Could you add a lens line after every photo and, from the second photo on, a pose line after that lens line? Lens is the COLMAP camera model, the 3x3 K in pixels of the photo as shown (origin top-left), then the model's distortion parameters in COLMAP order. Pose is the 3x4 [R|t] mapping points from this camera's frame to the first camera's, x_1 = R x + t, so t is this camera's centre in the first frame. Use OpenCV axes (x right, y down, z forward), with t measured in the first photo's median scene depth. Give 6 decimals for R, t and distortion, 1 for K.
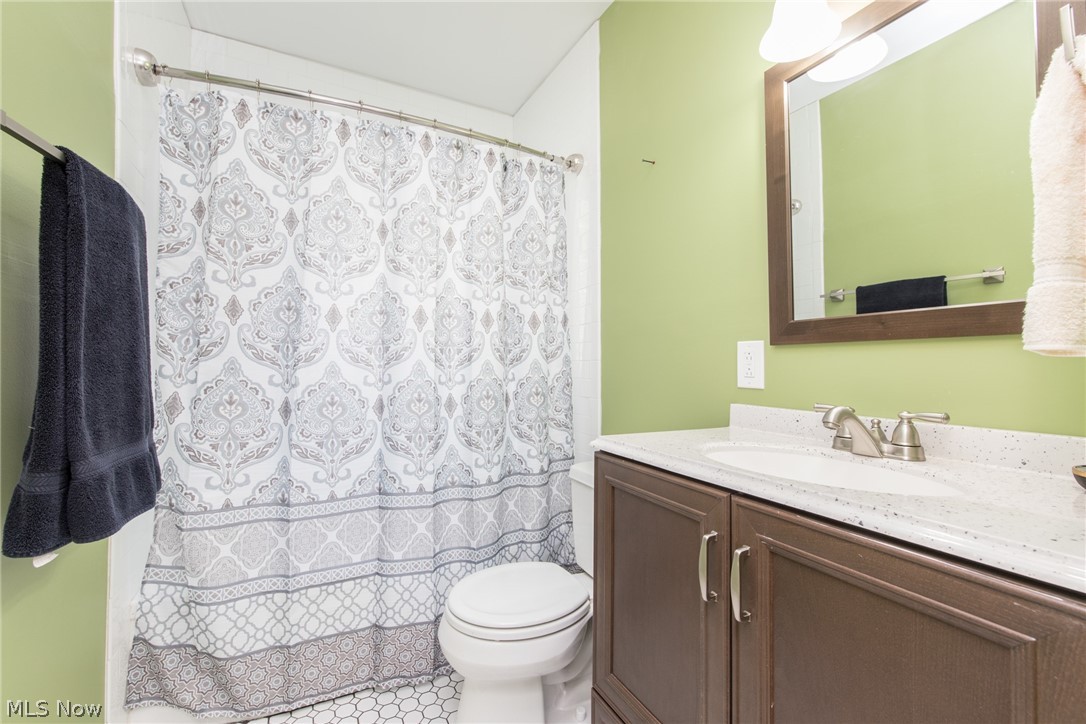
lens RADIAL K [[470.5, 0, 545.9], [0, 470.5, 358.3], [0, 0, 1]] dist [0.001199, -0.000428]
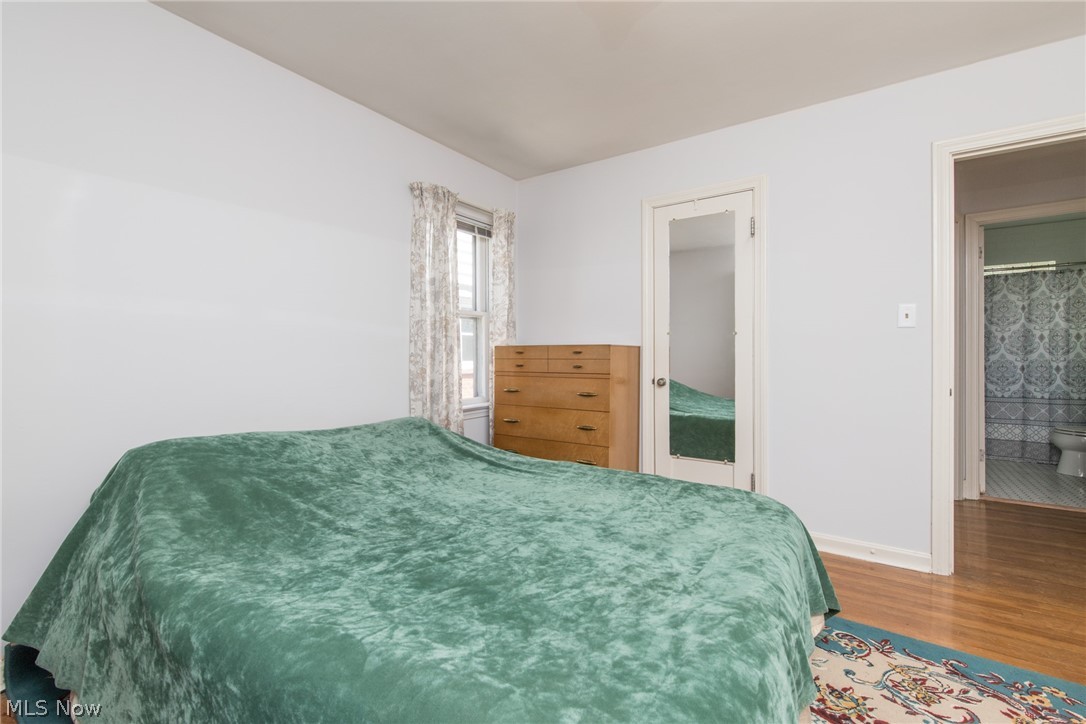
lens RADIAL K [[470.5, 0, 547.1], [0, 470.5, 356.8], [0, 0, 1]] dist [0.001199, -0.000428]
pose [[0.476949, -0.007275, -0.878901, 0.815254], [0.006689, 0.999967, -0.004647, 0.023159], [0.878906, -0.003662, 0.476981, -3.012436]]
